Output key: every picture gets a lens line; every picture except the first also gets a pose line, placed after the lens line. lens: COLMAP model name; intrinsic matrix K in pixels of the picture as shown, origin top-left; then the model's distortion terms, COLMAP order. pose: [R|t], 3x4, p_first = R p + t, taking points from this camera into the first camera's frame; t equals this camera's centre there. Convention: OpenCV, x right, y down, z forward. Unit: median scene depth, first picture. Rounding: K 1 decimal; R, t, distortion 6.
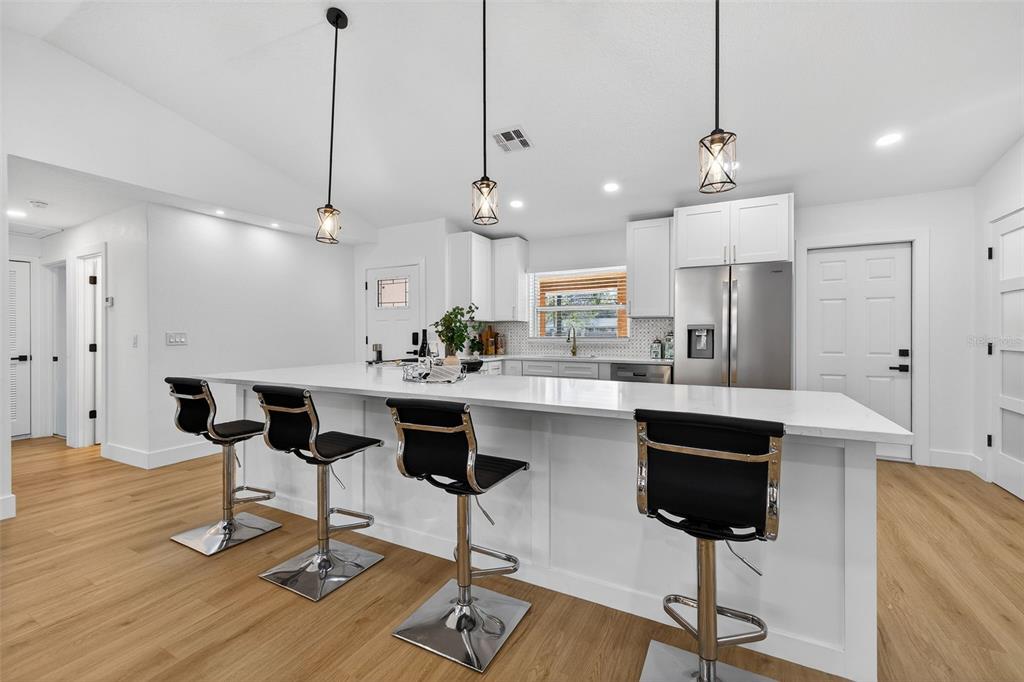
lens RADIAL K [[429.1, 0, 509.5], [0, 429.1, 338.9], [0, 0, 1]] dist [0.011313, -0.000655]
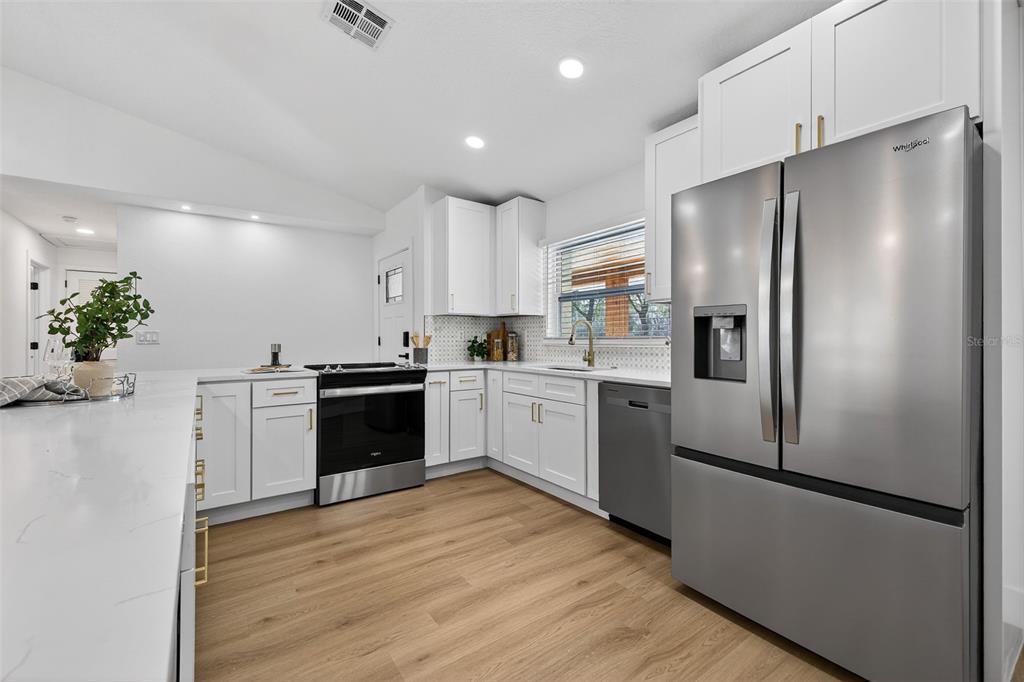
lens RADIAL K [[429.1, 0, 509.5], [0, 429.1, 338.9], [0, 0, 1]] dist [0.011313, -0.000655]
pose [[0.895810, 0.001114, -0.444435, 0.315448], [-0.004484, 0.999969, -0.006530, 0.003570], [0.444414, 0.007843, 0.895787, 0.350730]]
